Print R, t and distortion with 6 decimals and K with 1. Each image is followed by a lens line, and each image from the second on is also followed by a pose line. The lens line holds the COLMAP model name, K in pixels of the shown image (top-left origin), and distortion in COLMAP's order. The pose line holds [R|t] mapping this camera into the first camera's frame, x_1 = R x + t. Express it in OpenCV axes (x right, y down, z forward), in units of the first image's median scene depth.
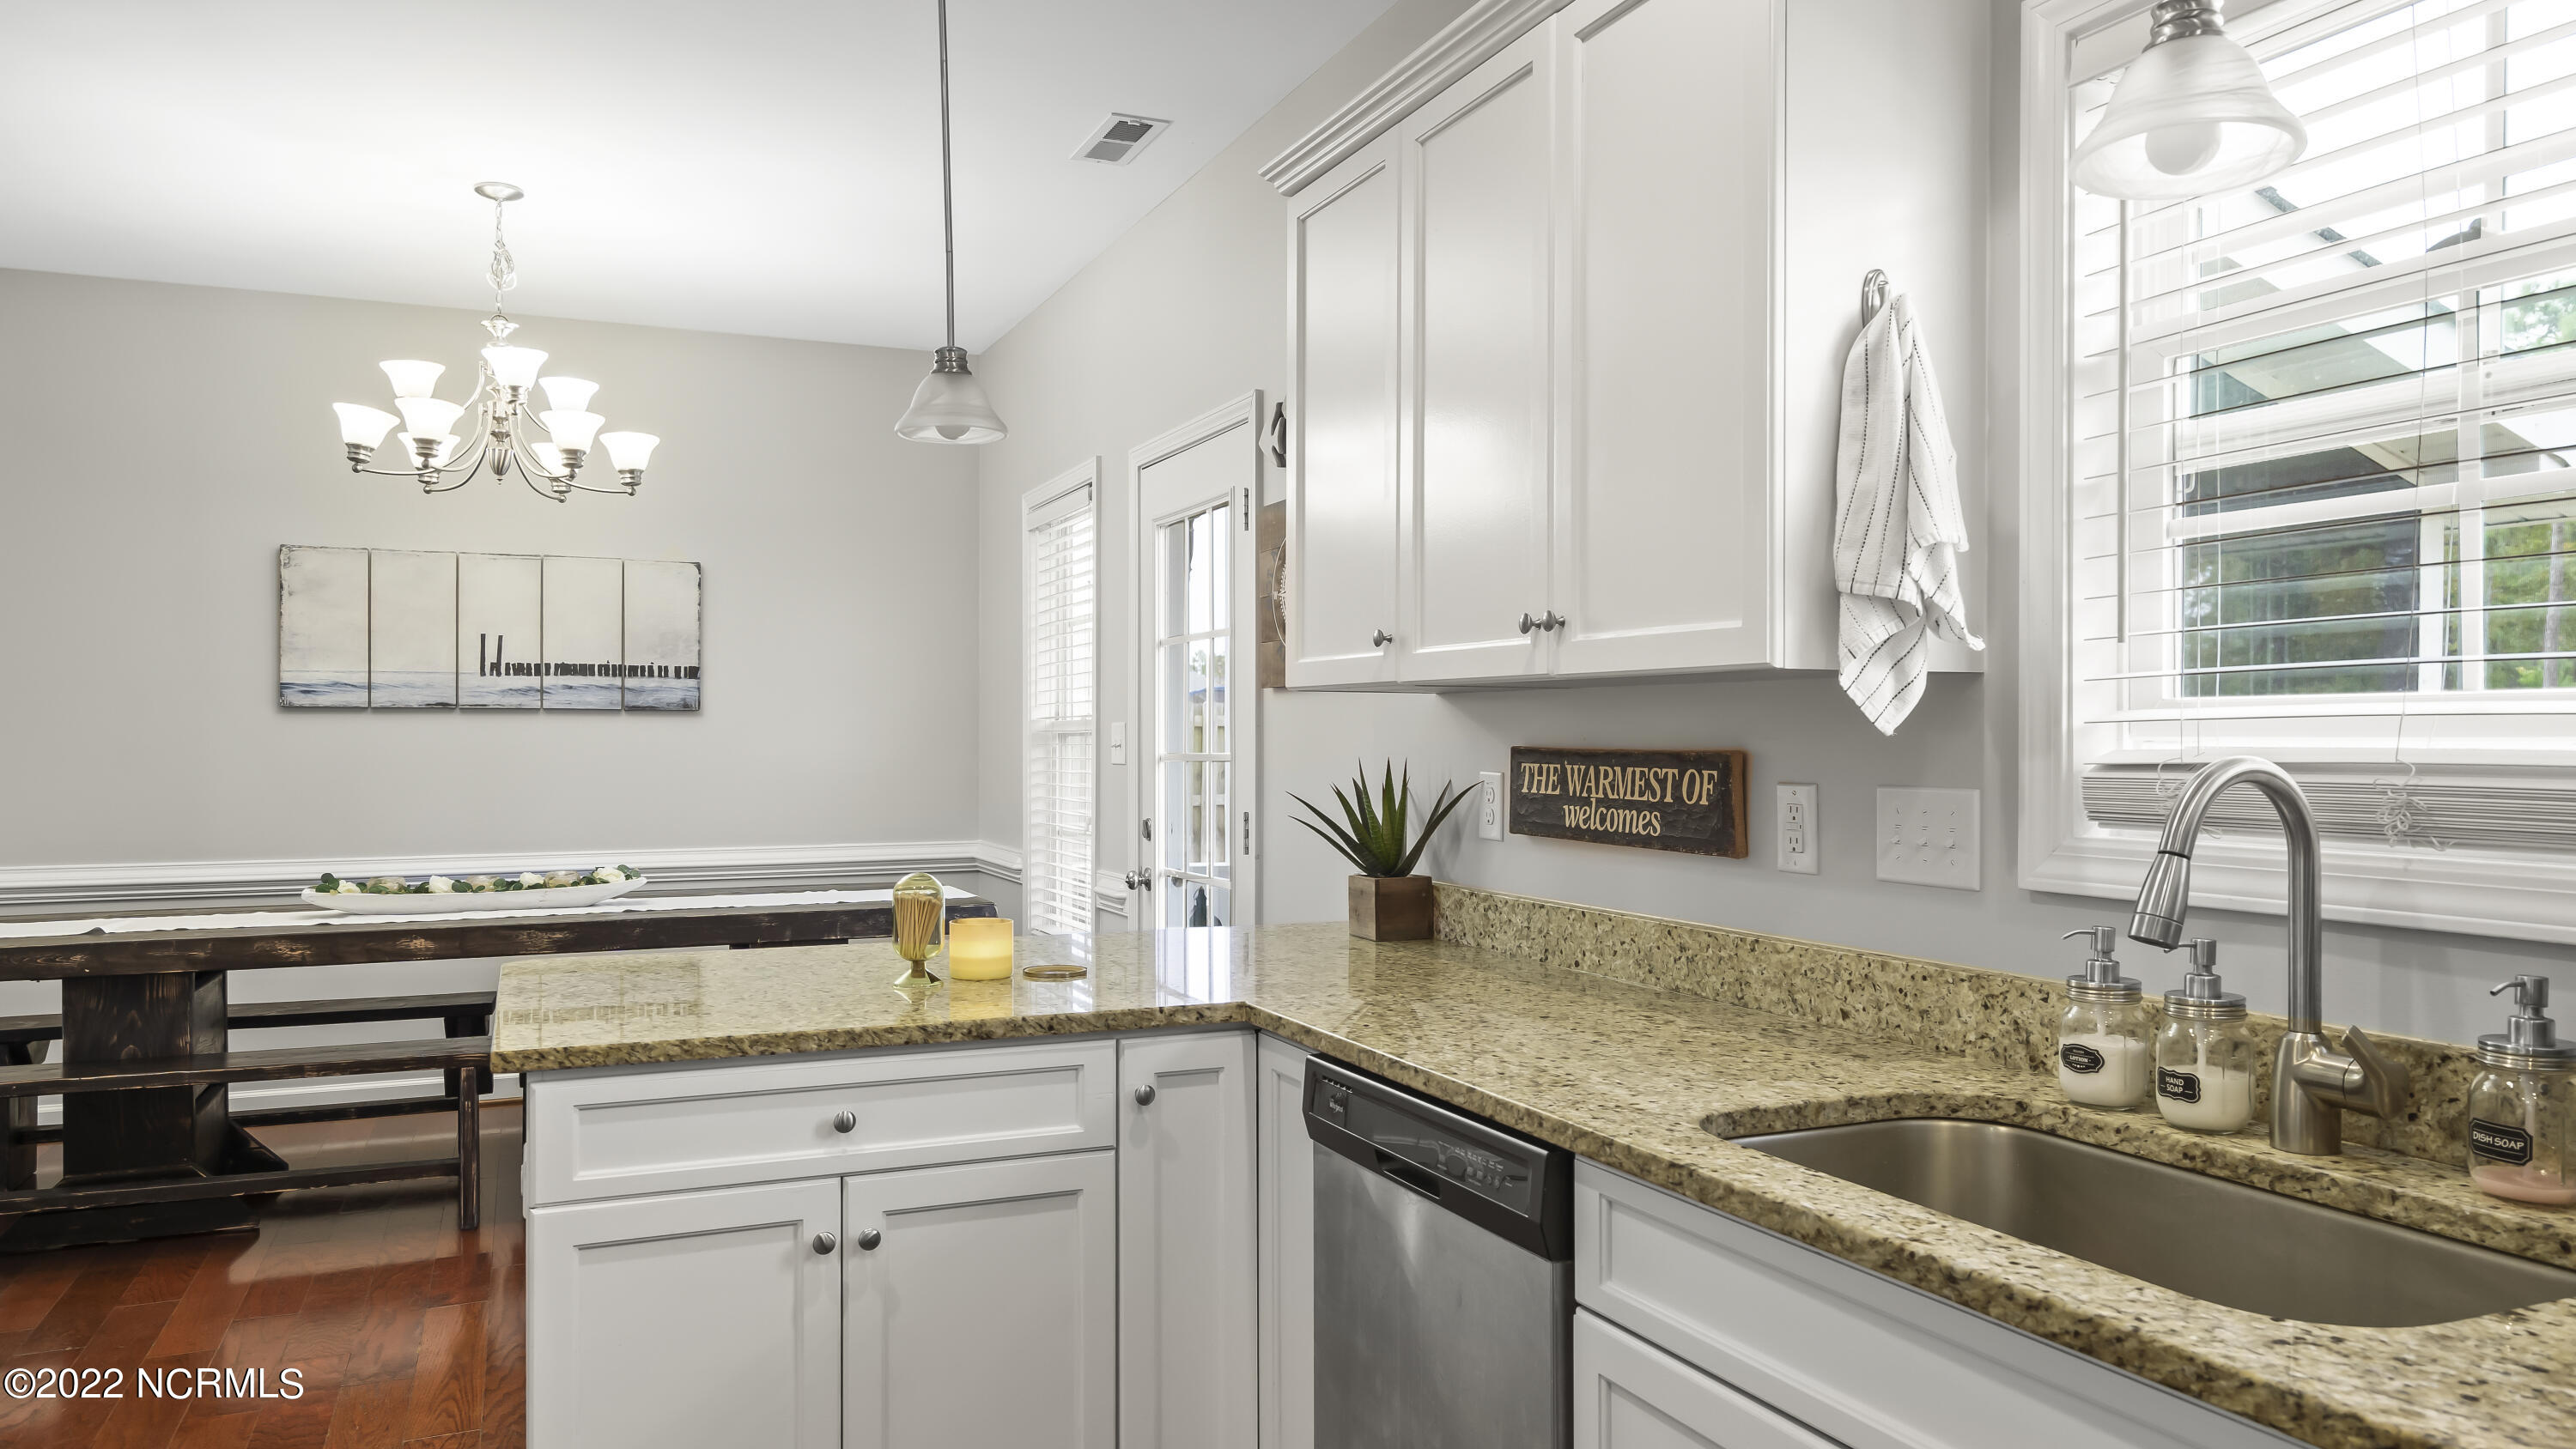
lens RADIAL K [[1721.0, 0, 1280.9], [0, 1721.0, 742.2], [0, 0, 1]] dist [0.005996, 0.006682]
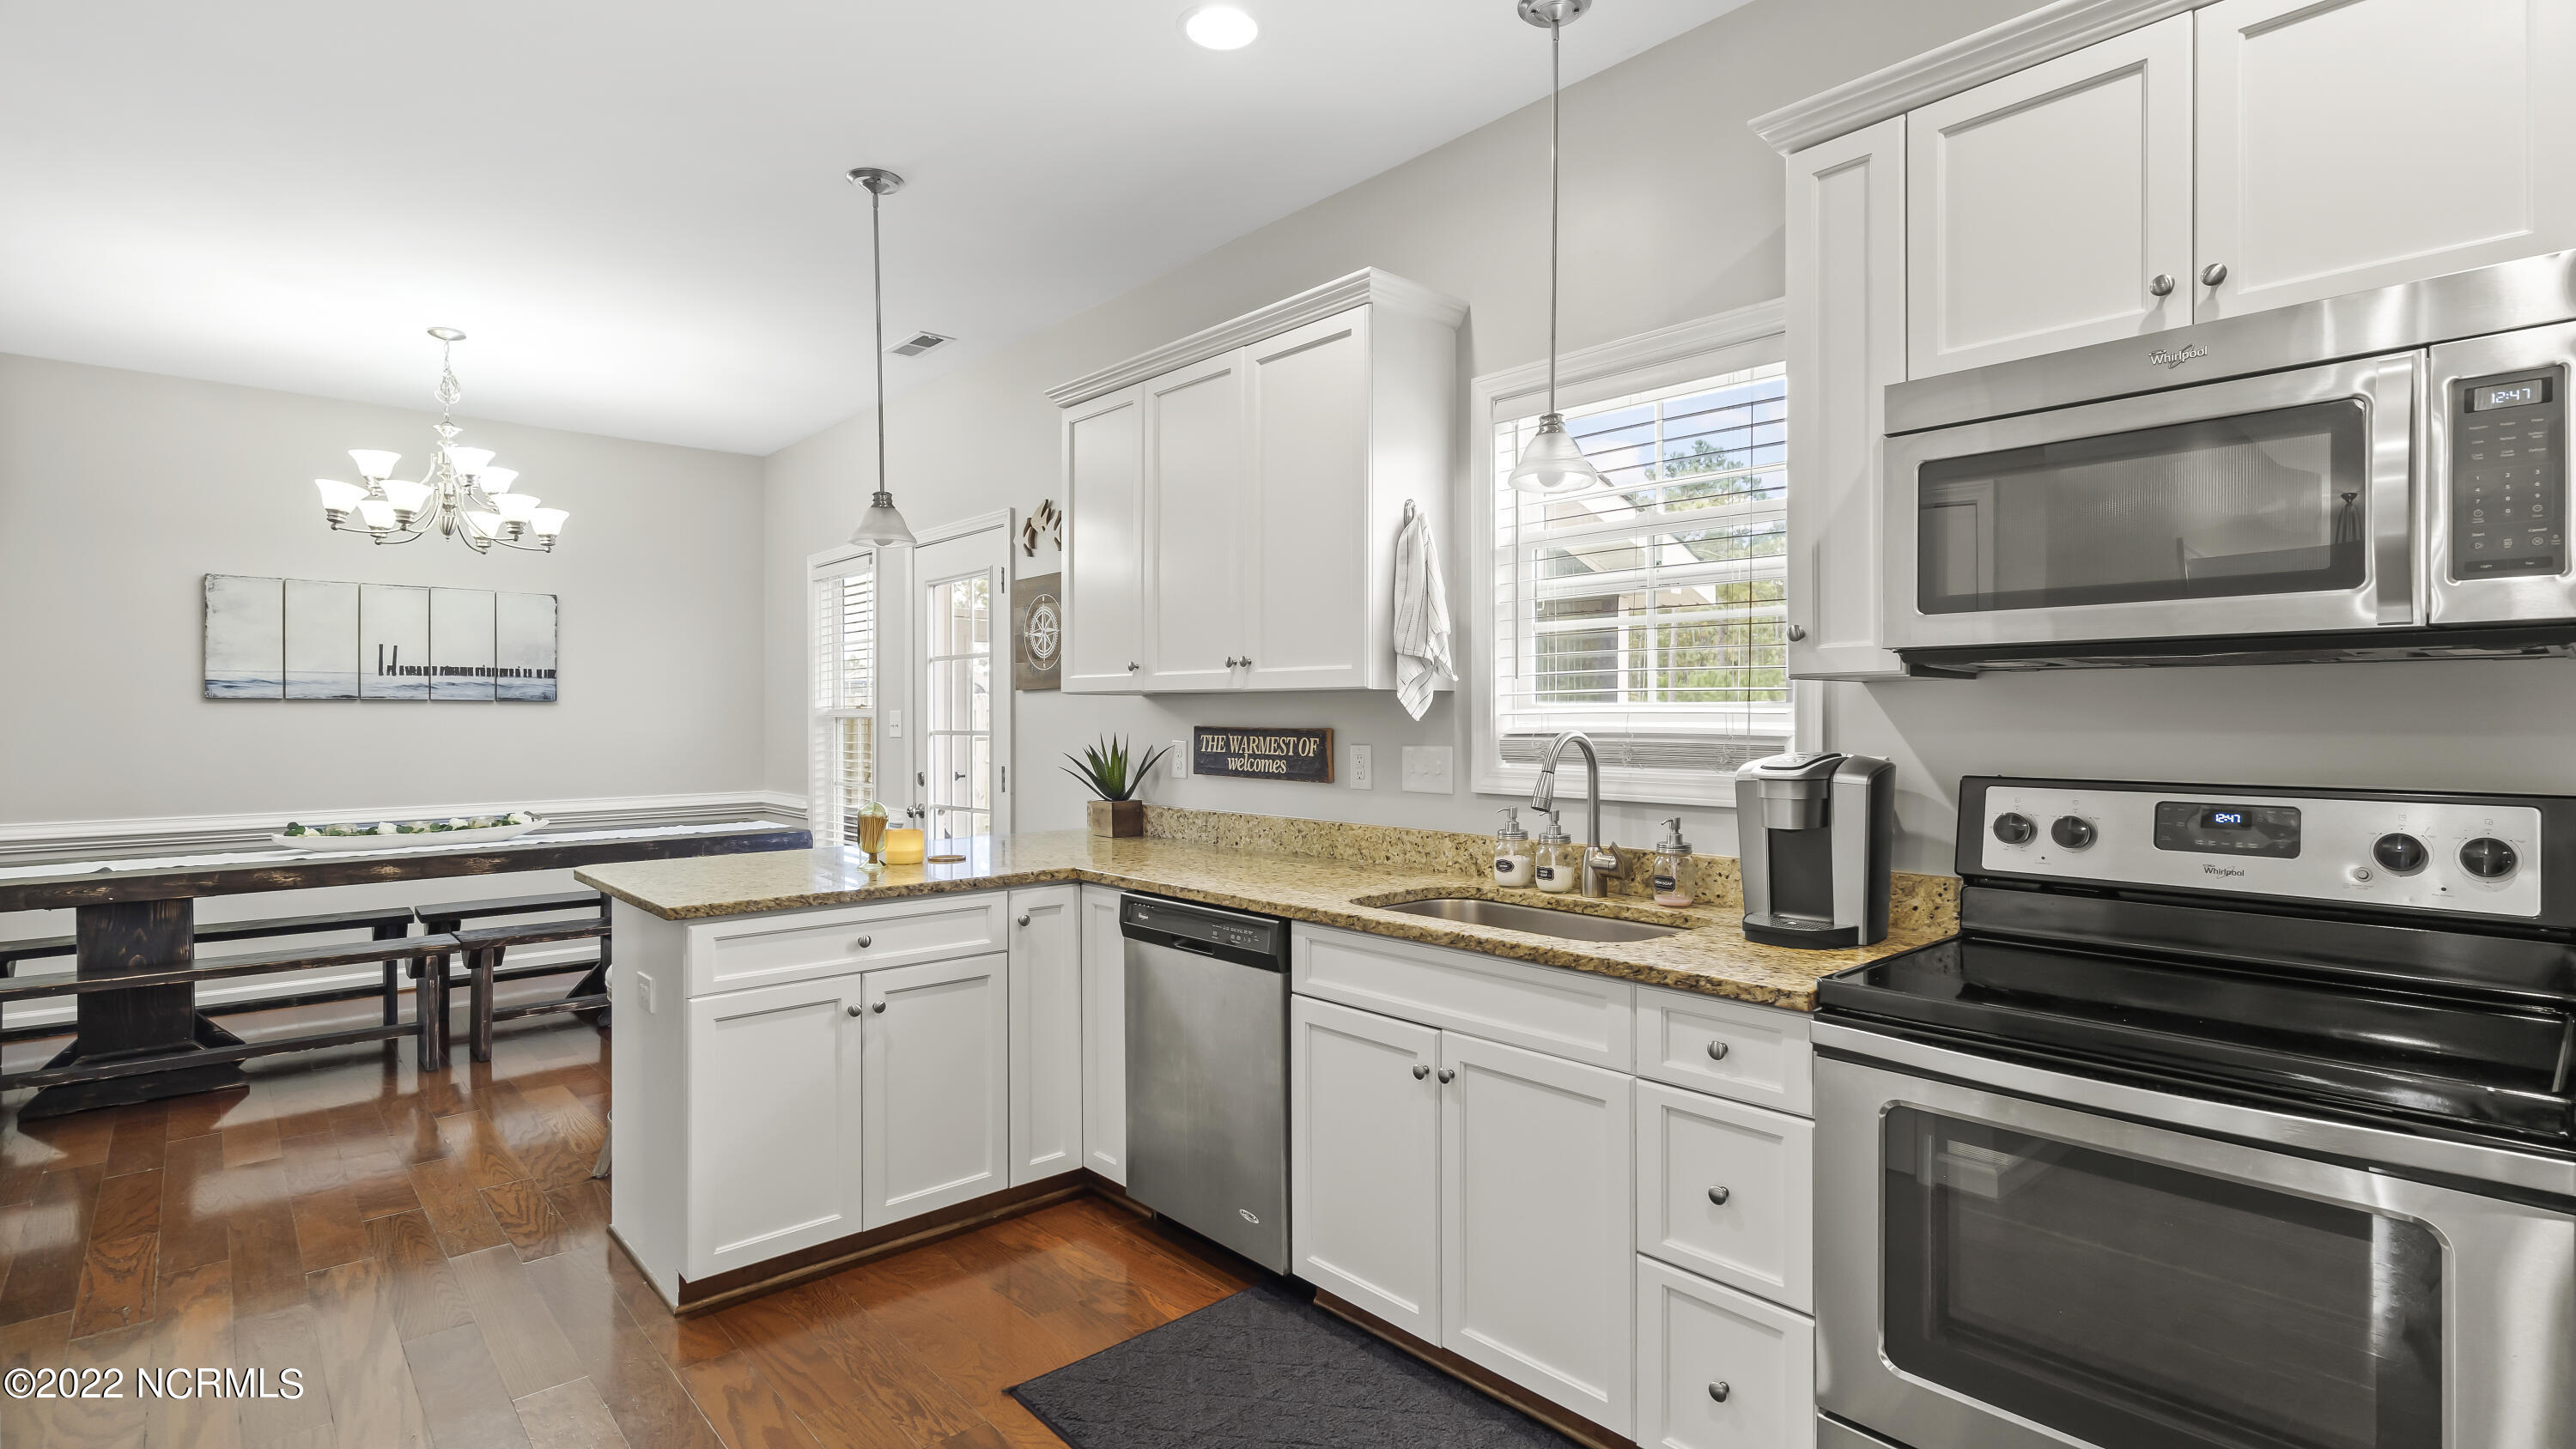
lens RADIAL K [[1210.4, 0, 1288.0], [0, 1210.4, 724.5], [0, 0, 1]] dist [0.003032, 0.000723]
pose [[0.947306, -0.004016, 0.320306, -0.179962], [0.002761, 0.999987, 0.004372, -0.004403], [-0.320319, -0.003257, 0.947304, -0.234741]]
